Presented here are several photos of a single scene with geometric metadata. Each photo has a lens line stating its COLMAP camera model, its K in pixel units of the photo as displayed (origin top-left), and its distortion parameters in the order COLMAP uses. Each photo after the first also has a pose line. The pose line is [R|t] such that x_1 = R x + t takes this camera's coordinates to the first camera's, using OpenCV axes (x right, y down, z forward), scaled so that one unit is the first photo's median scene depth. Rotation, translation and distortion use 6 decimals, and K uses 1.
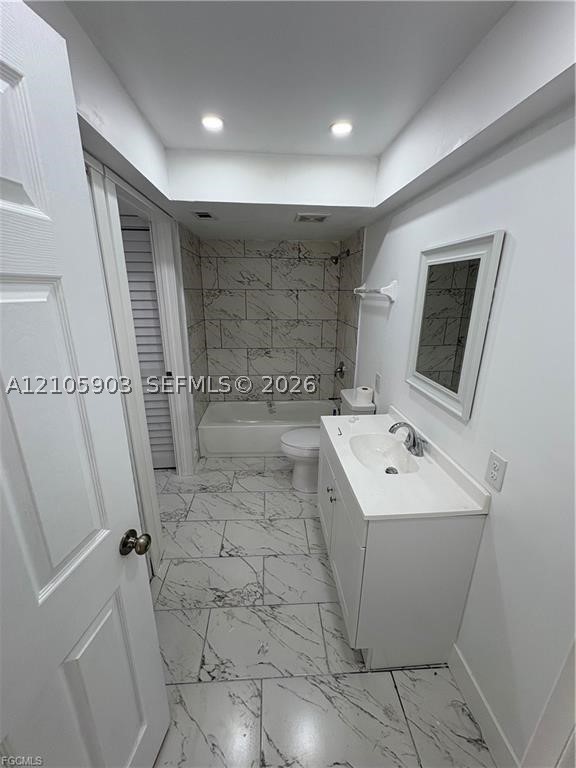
lens RADIAL K [[304.1, 0, 288.0], [0, 304.1, 384.0], [0, 0, 1]] dist [0.000494, -0.000004]
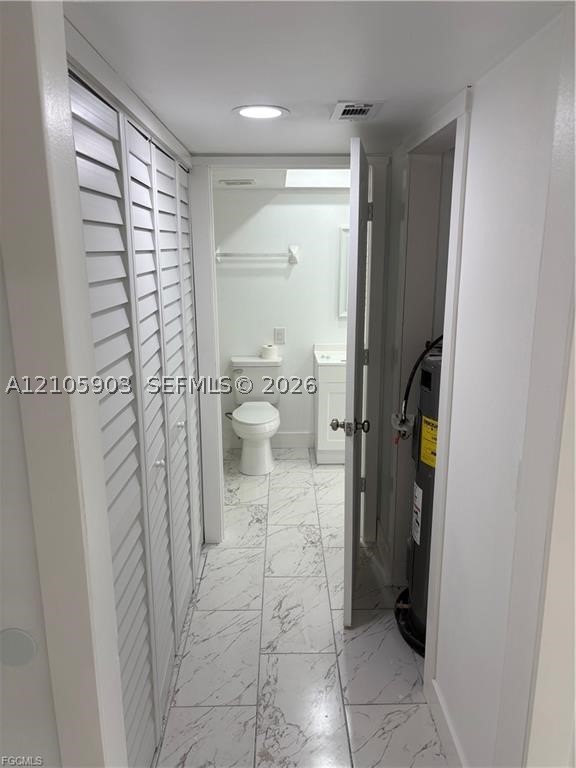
lens RADIAL K [[573.9, 0, 283.4], [0, 573.9, 384.9], [0, 0, 1]] dist [0.061159, -0.062860]
pose [[0.053107, -0.242173, 0.968779, -2.417191], [0.291345, 0.931697, 0.216932, -0.391632], [-0.955143, 0.270728, 0.120035, 1.061153]]
